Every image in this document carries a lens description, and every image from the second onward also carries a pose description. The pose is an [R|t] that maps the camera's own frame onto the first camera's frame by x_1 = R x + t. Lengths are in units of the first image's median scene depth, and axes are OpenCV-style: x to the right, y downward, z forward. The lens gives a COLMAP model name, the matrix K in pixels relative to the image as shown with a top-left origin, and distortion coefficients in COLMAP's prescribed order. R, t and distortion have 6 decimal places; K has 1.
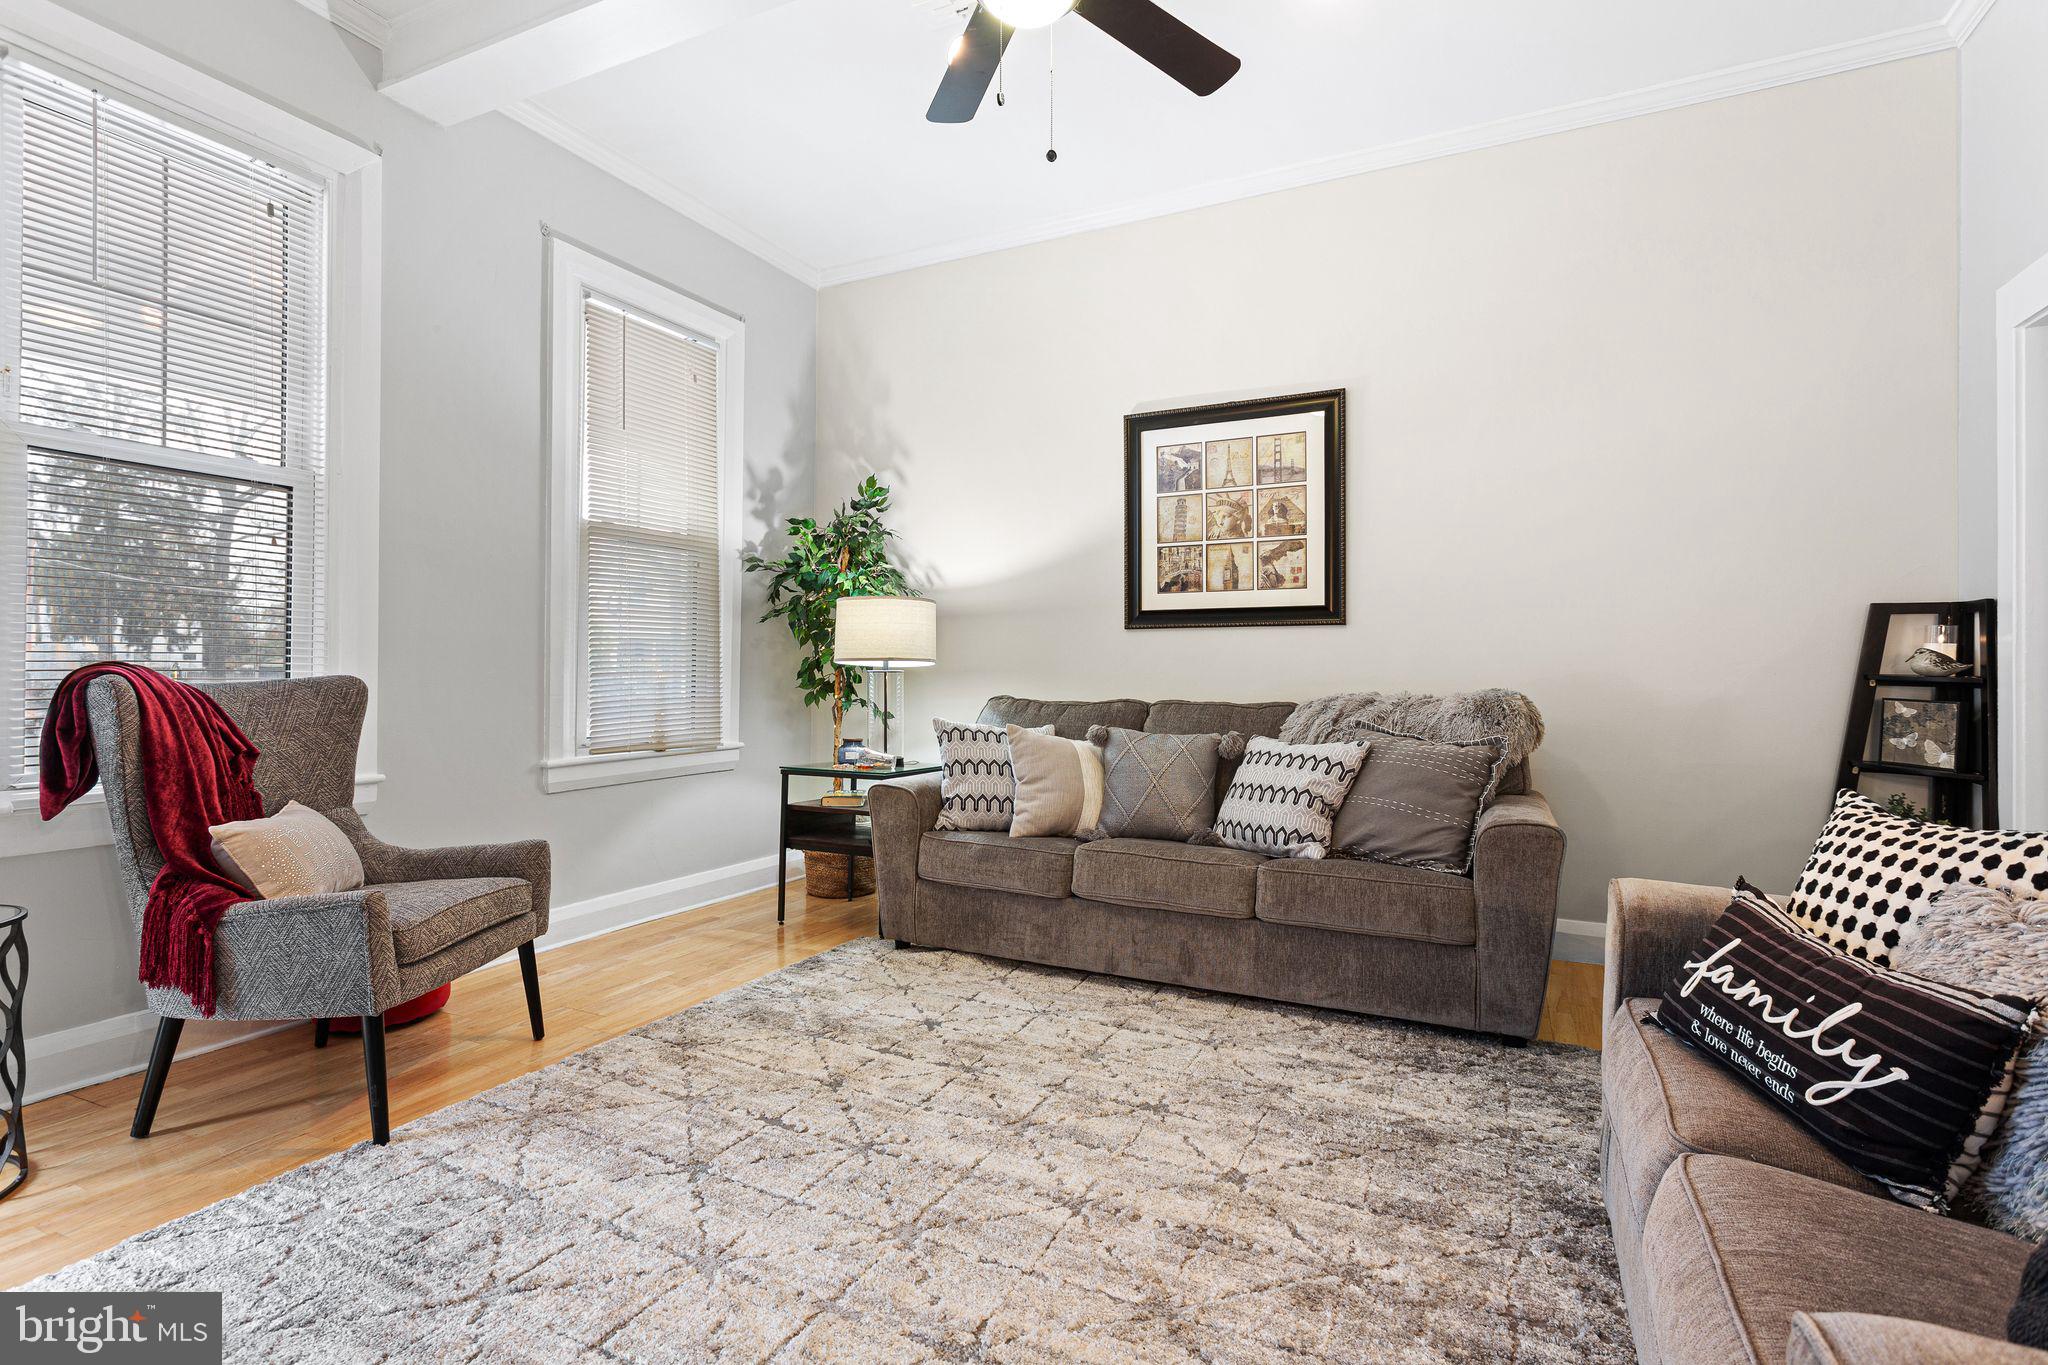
lens RADIAL K [[984.9, 0, 1016.6], [0, 984.9, 675.8], [0, 0, 1]] dist [-0.001100, 0.000258]
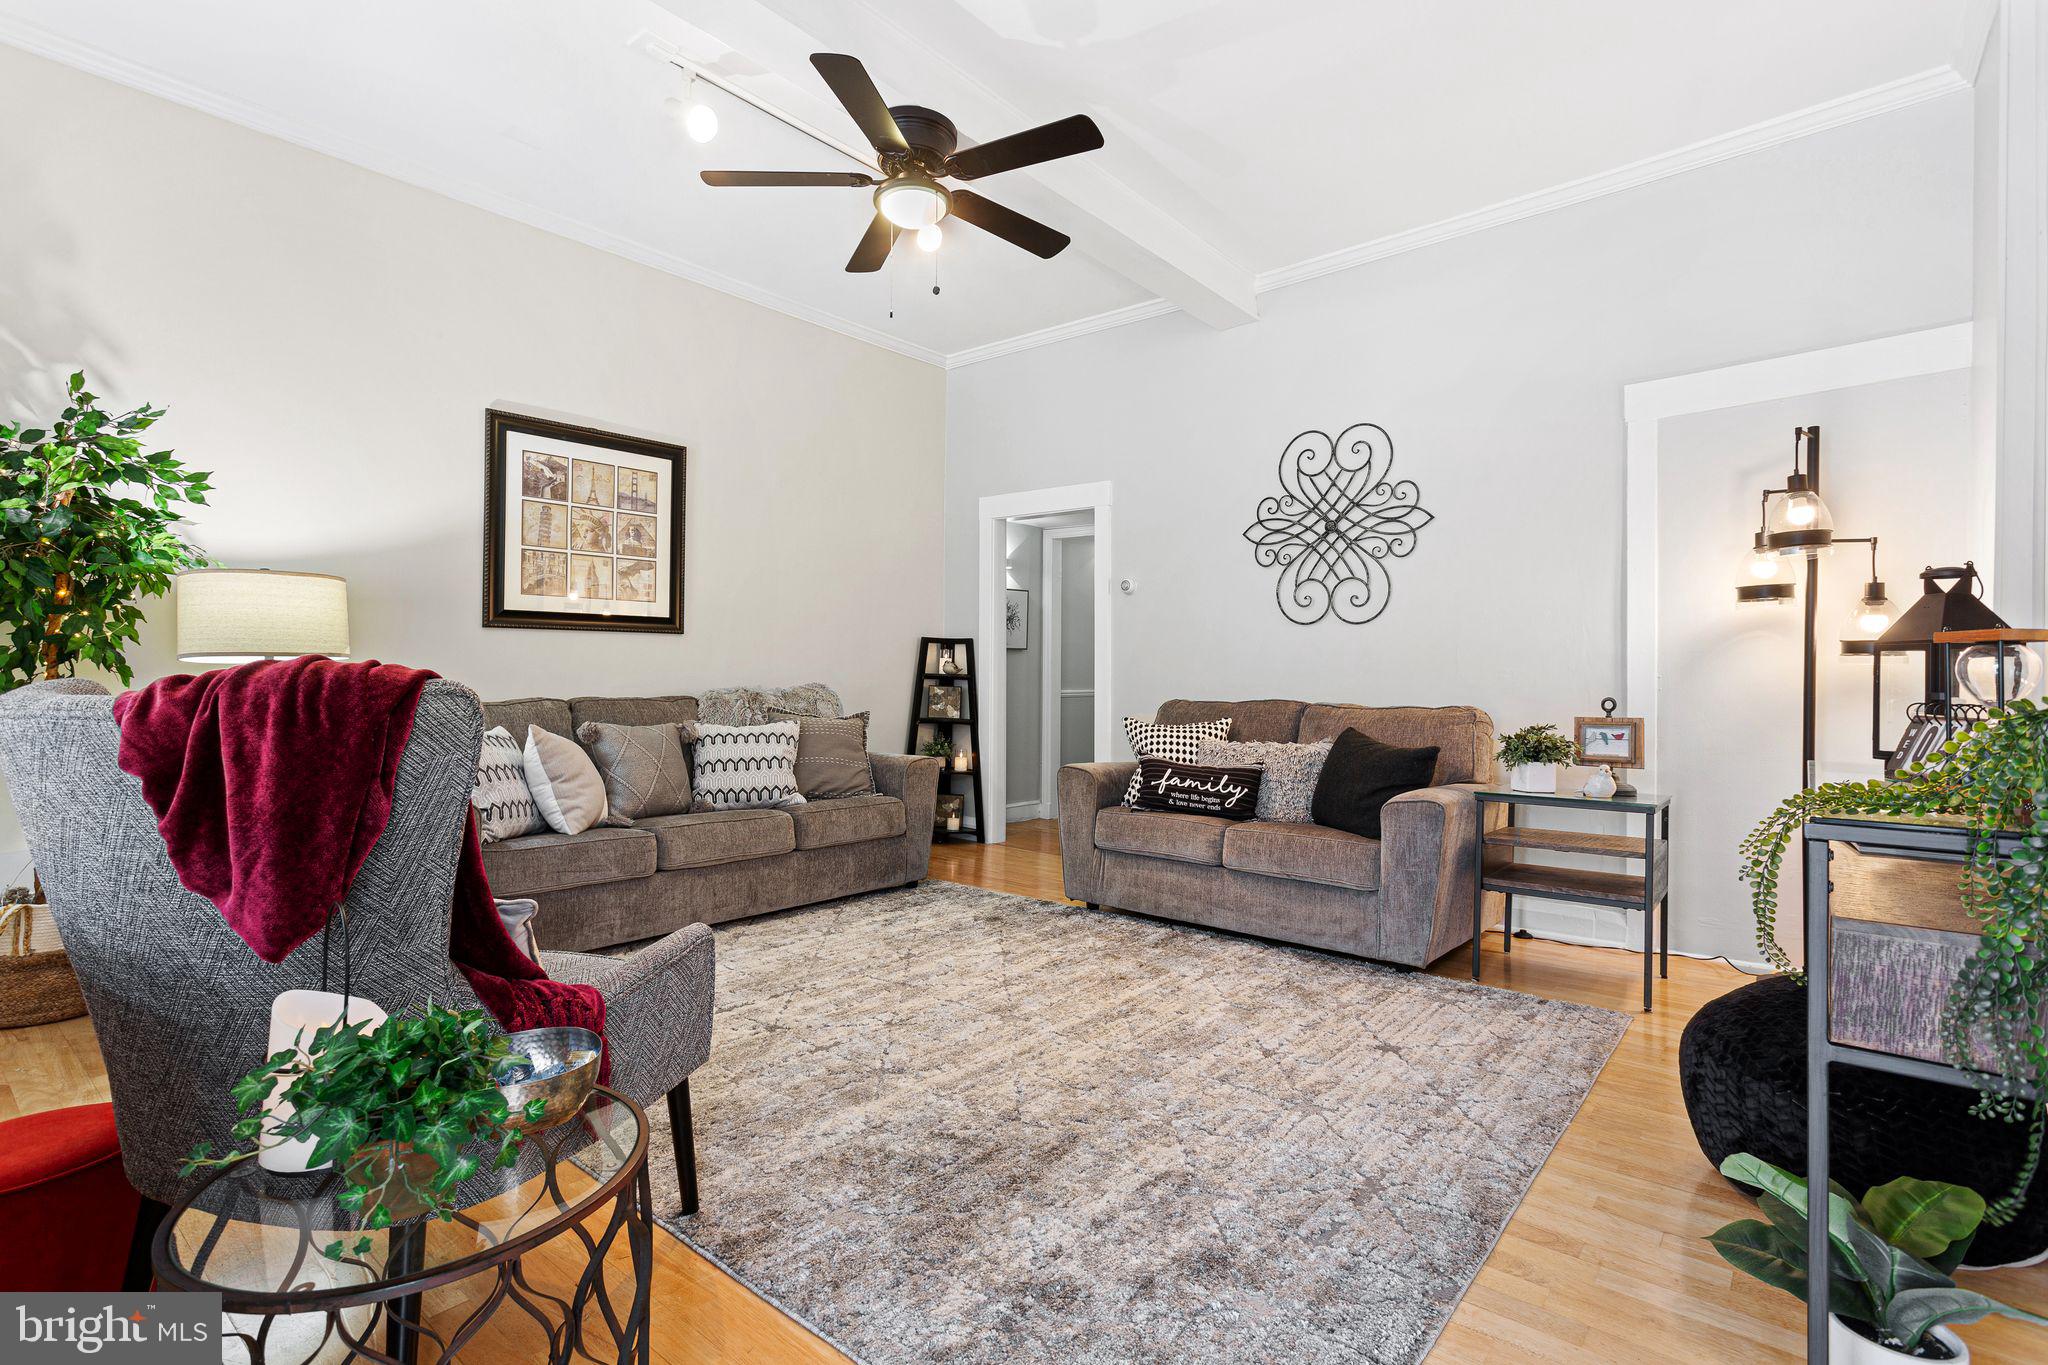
lens RADIAL K [[984.9, 0, 1016.6], [0, 984.9, 675.8], [0, 0, 1]] dist [-0.001100, 0.000258]
pose [[0.236620, -0.003980, 0.971594, -0.795897], [-0.001454, 0.999989, 0.004450, -0.004389], [-0.971601, -0.002466, 0.236612, 0.286128]]
